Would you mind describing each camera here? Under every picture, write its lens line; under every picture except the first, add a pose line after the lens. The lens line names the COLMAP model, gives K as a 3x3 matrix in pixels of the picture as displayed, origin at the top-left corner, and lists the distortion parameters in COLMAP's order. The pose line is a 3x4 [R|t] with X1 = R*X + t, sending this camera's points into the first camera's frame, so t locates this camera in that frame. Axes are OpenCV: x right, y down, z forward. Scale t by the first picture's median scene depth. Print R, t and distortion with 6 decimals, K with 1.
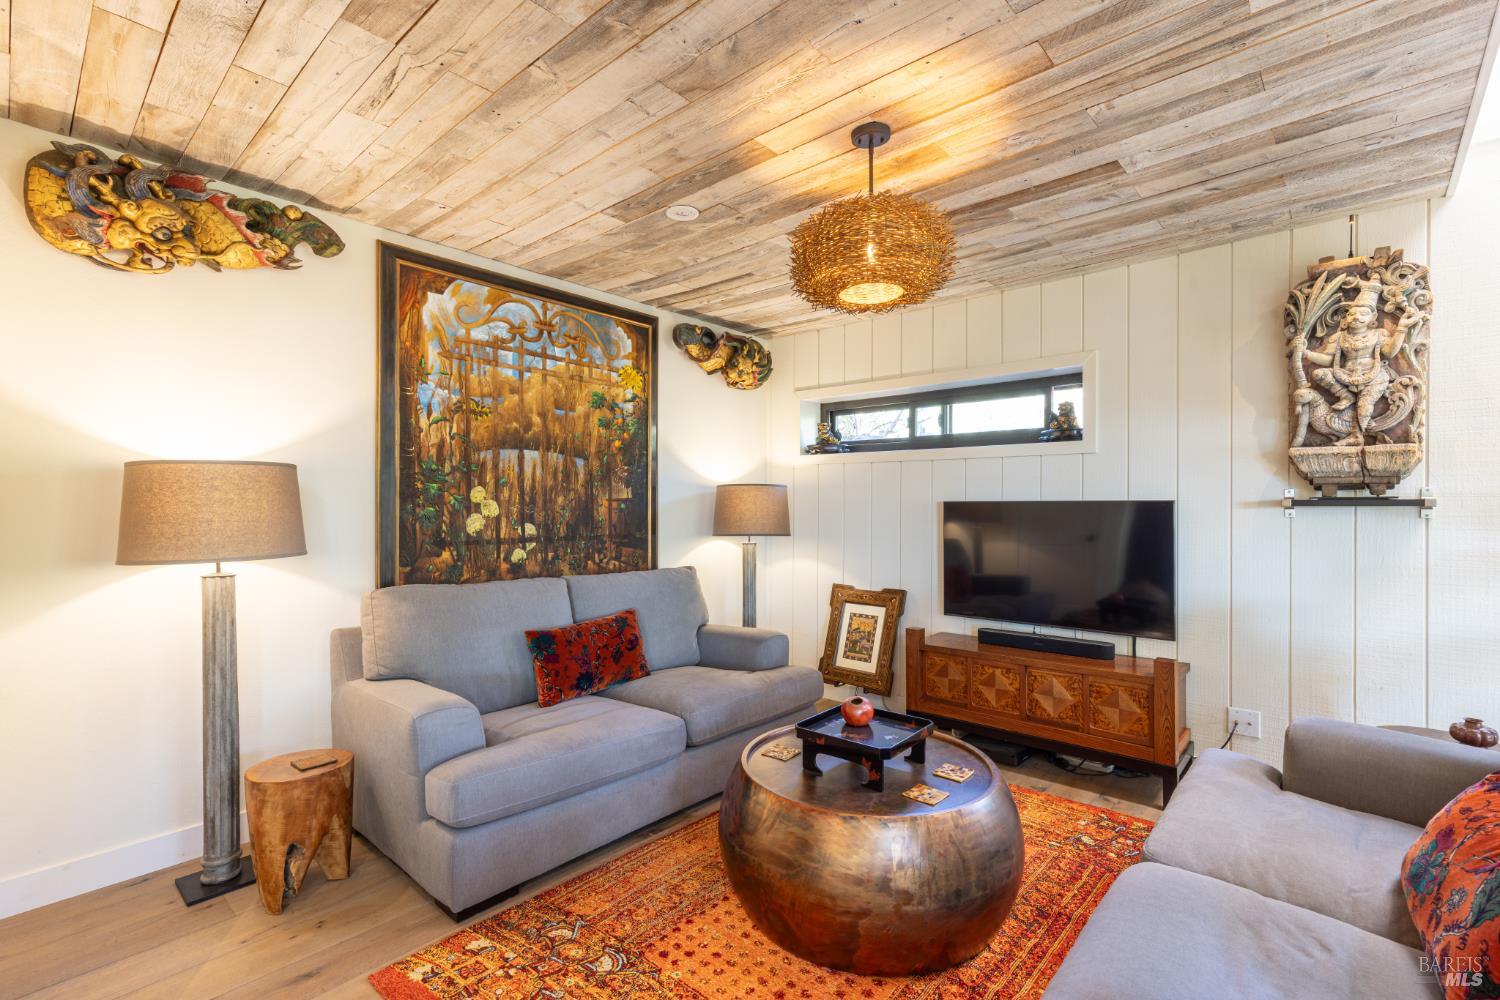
lens RADIAL K [[683.0, 0, 752.6], [0, 683.0, 504.9], [0, 0, 1]] dist [0.010396, -0.000824]
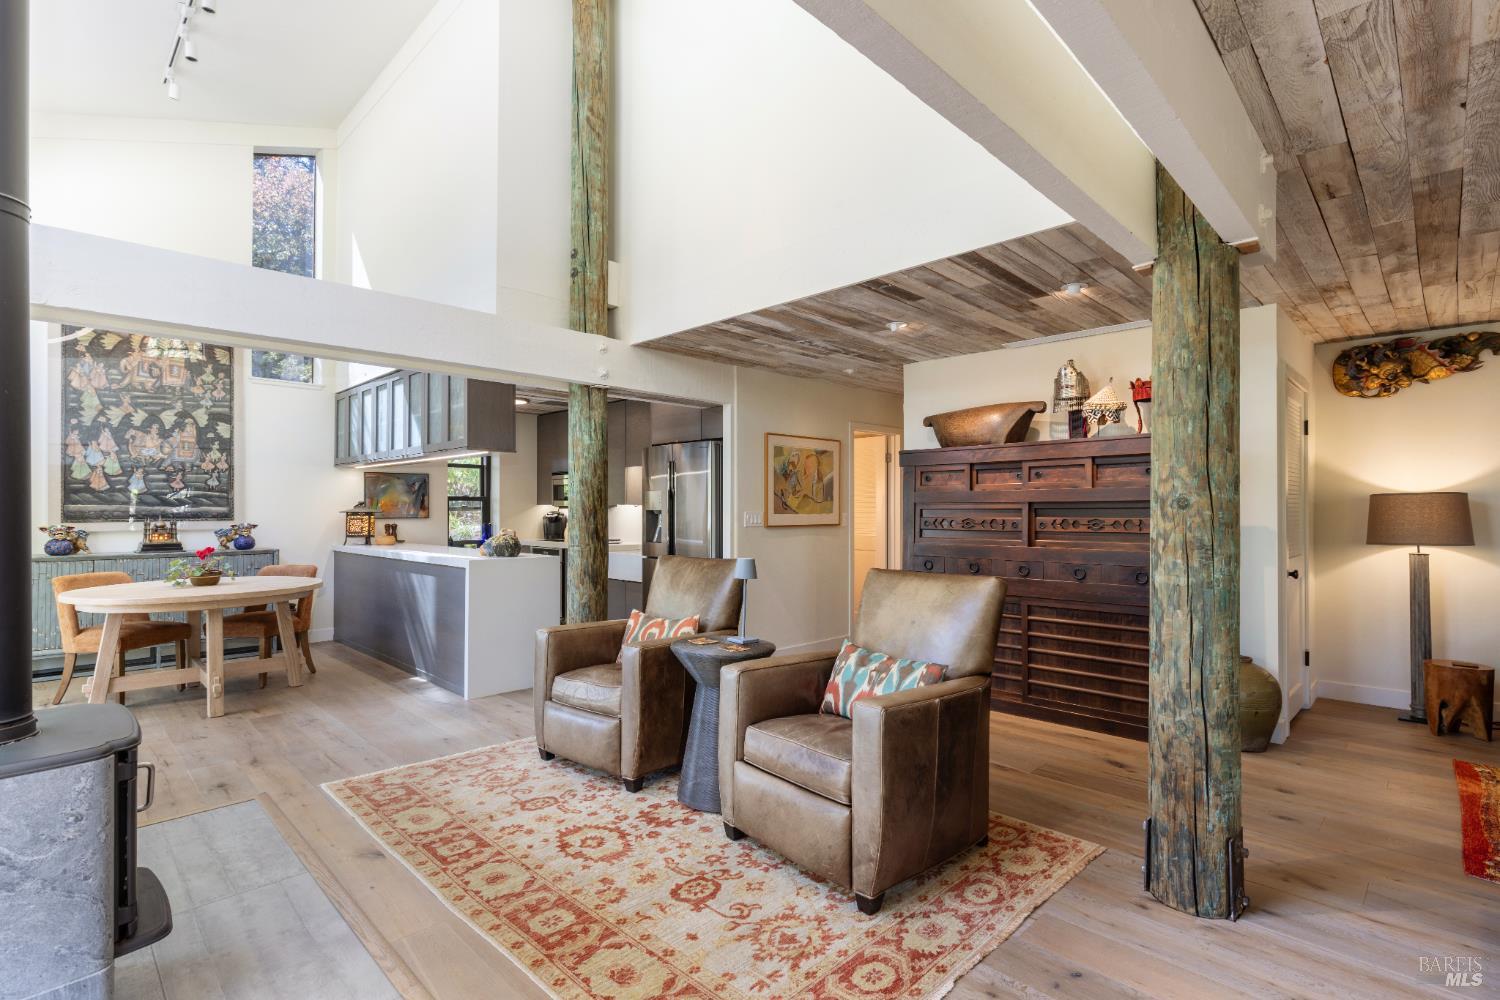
lens RADIAL K [[721.7, 0, 765.4], [0, 721.7, 502.7], [0, 0, 1]] dist [0.005246, -0.000706]
pose [[-0.048935, -0.010526, -0.998747, 1.074461], [-0.003564, 0.999940, -0.010364, -0.006129], [0.998796, 0.003053, -0.048969, -0.564245]]
